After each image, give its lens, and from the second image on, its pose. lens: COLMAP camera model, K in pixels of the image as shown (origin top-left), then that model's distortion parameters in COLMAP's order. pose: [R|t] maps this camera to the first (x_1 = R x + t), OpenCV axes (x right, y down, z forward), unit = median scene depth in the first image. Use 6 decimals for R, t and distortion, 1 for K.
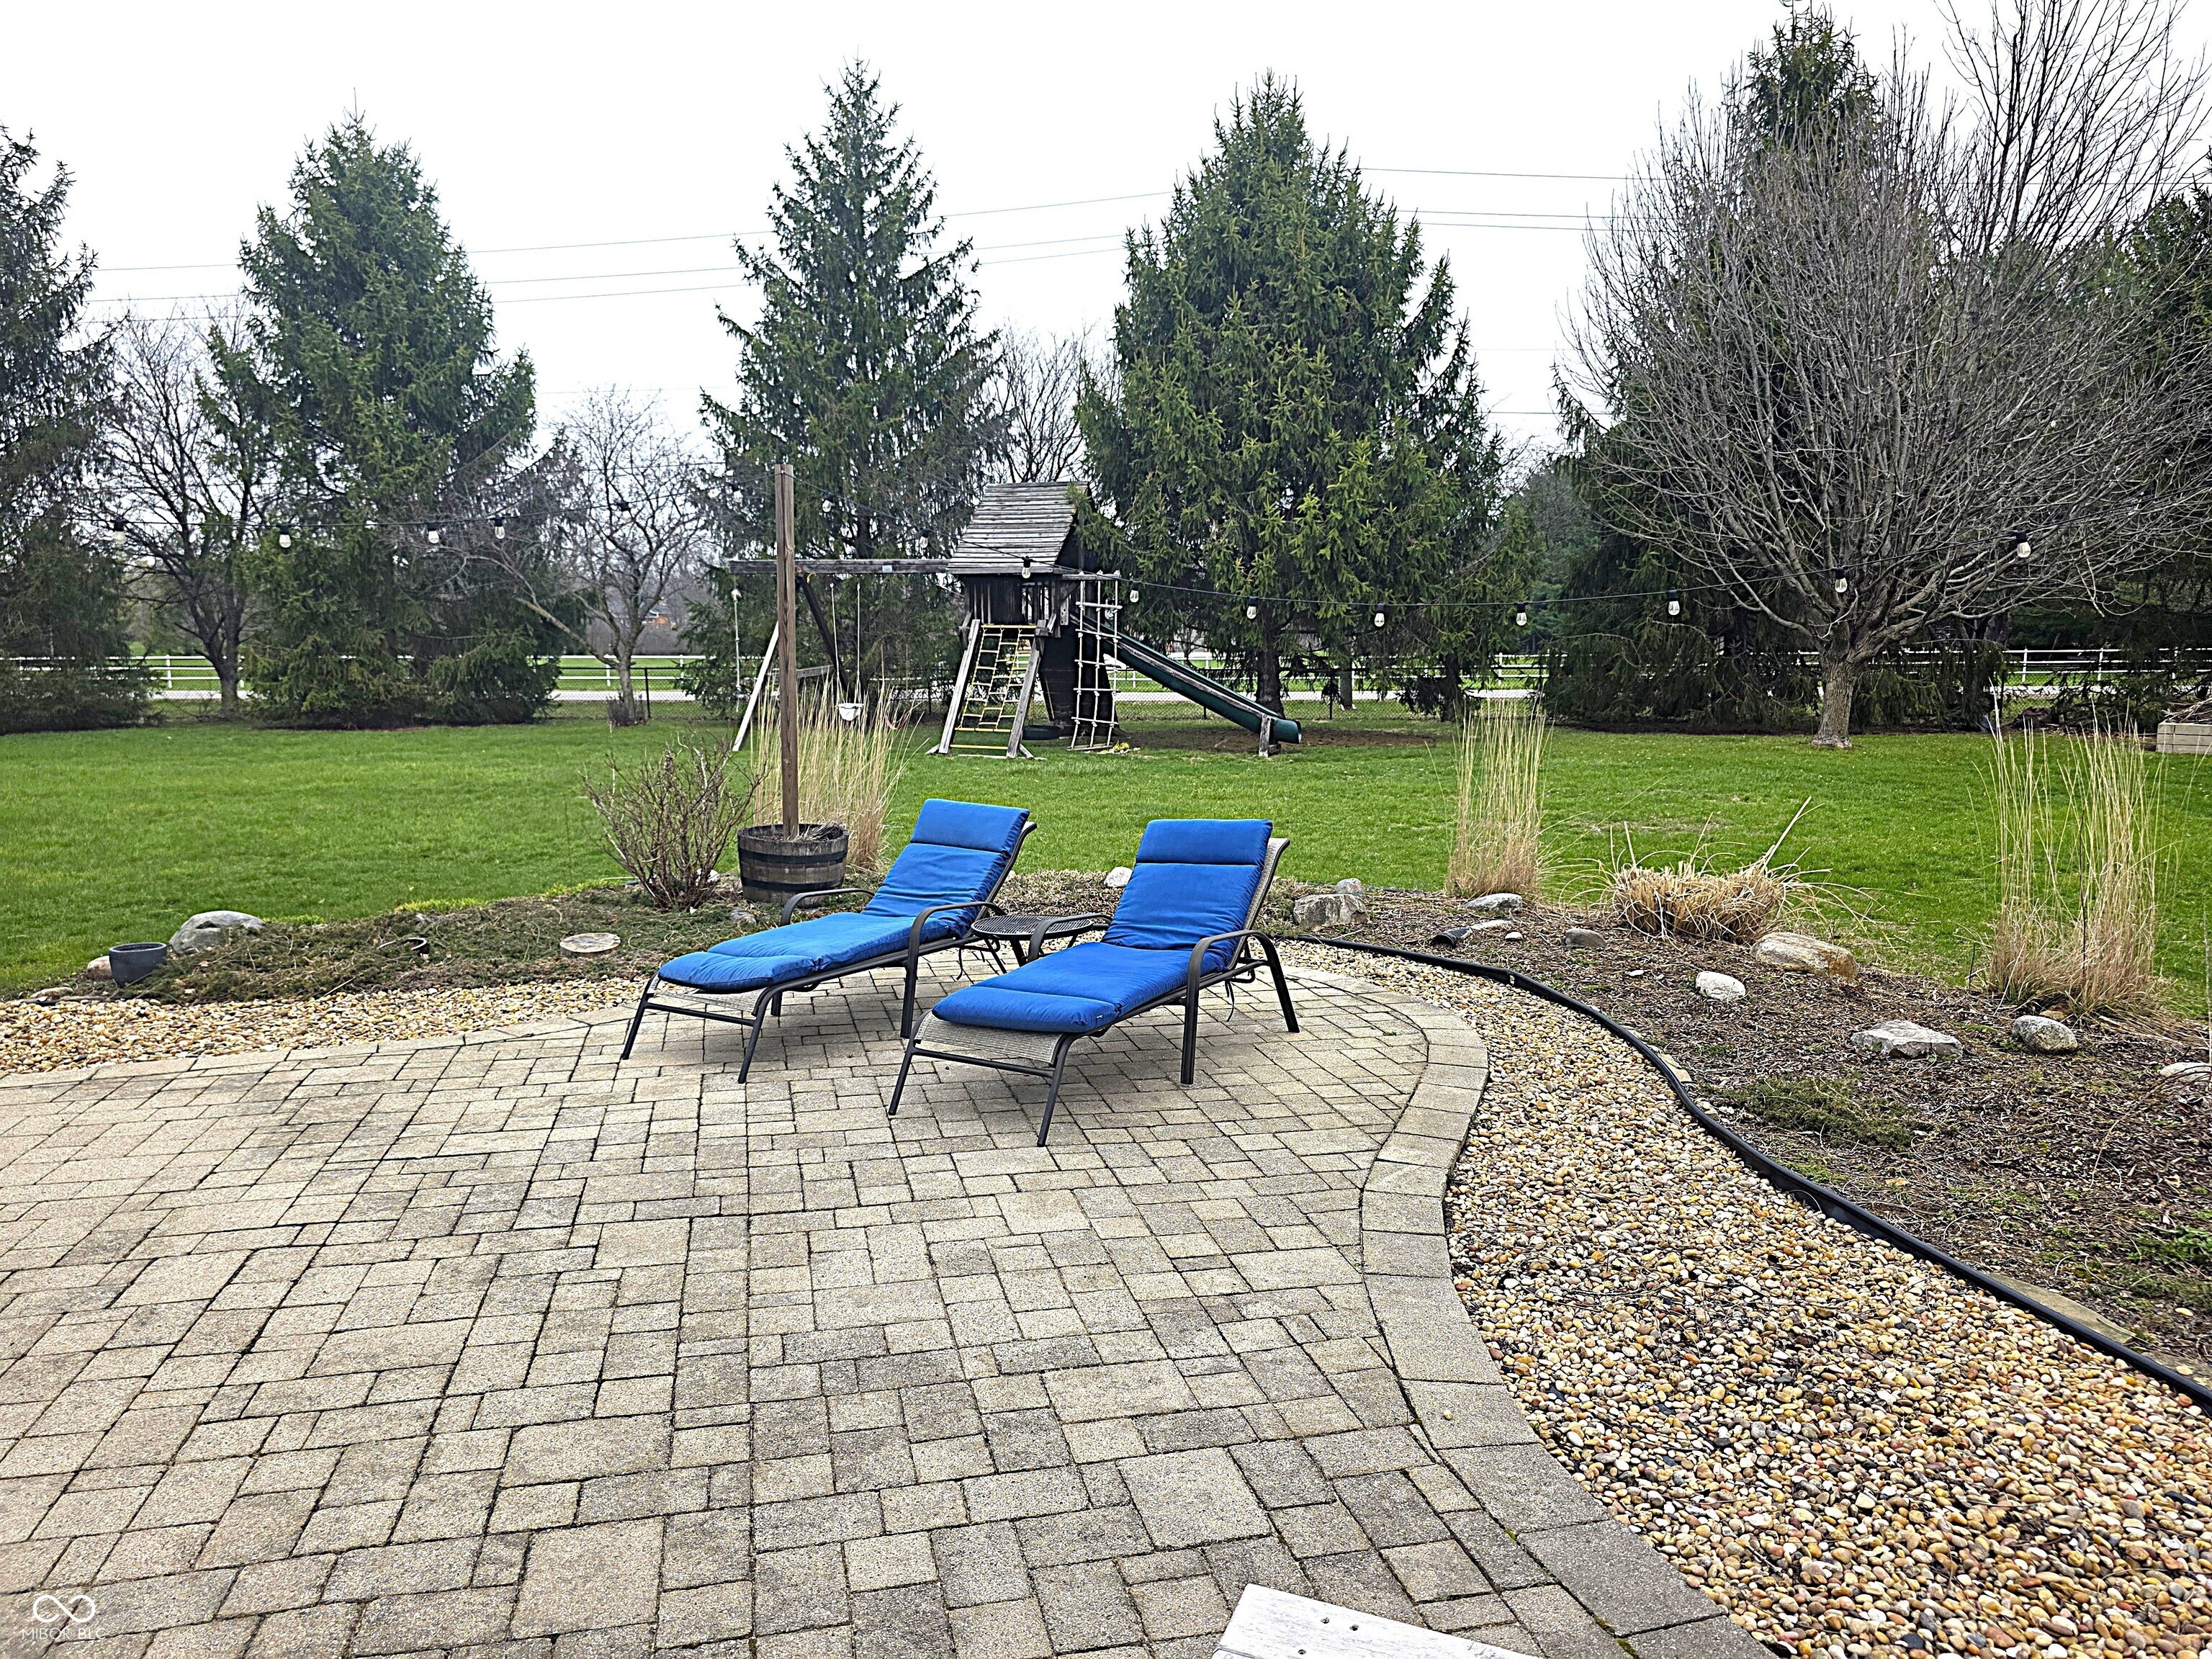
lens RADIAL K [[1400.7, 0, 1106.0], [0, 1400.7, 829.5], [0, 0, 1]] dist [0.134758, -0.191304]
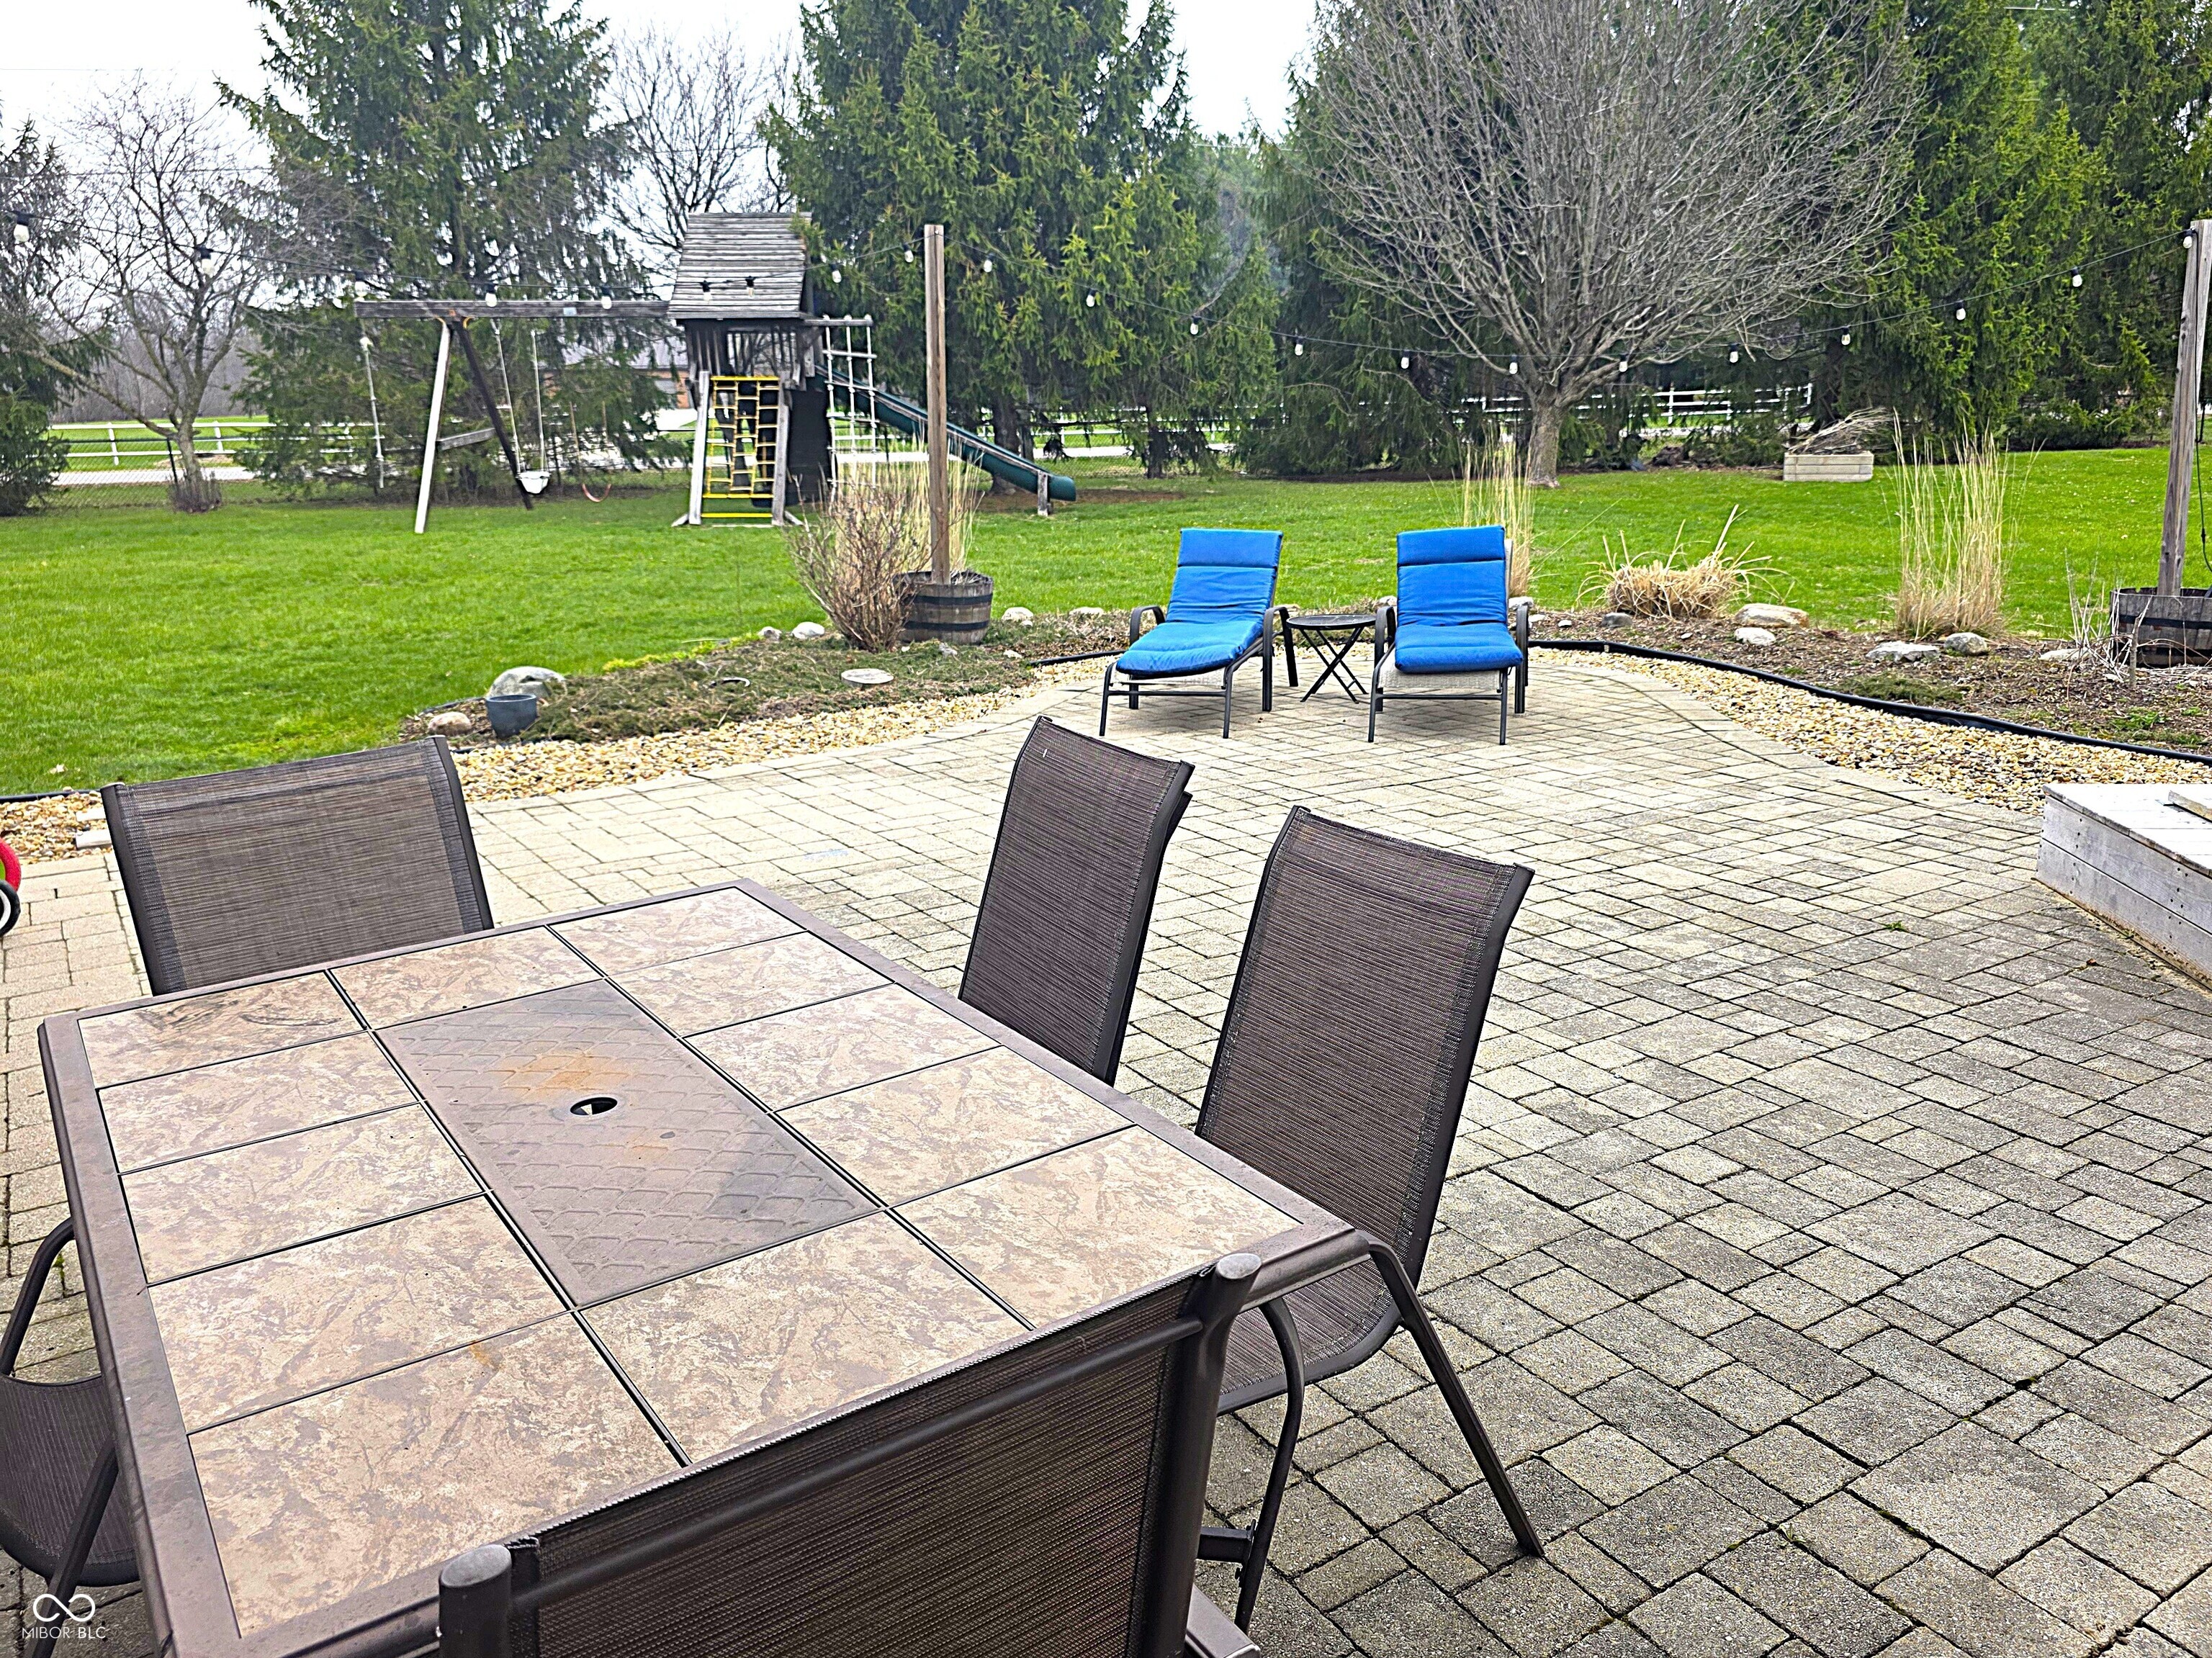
lens RADIAL K [[1686.6, 0, 1106.0], [0, 1686.6, 829.0], [0, 0, 1]] dist [0.054821, -0.072344]
pose [[0.939771, -0.098373, 0.327342, -0.241671], [0.059277, 0.990083, 0.127361, 0.015631], [-0.336625, -0.100286, 0.936283, -0.118534]]
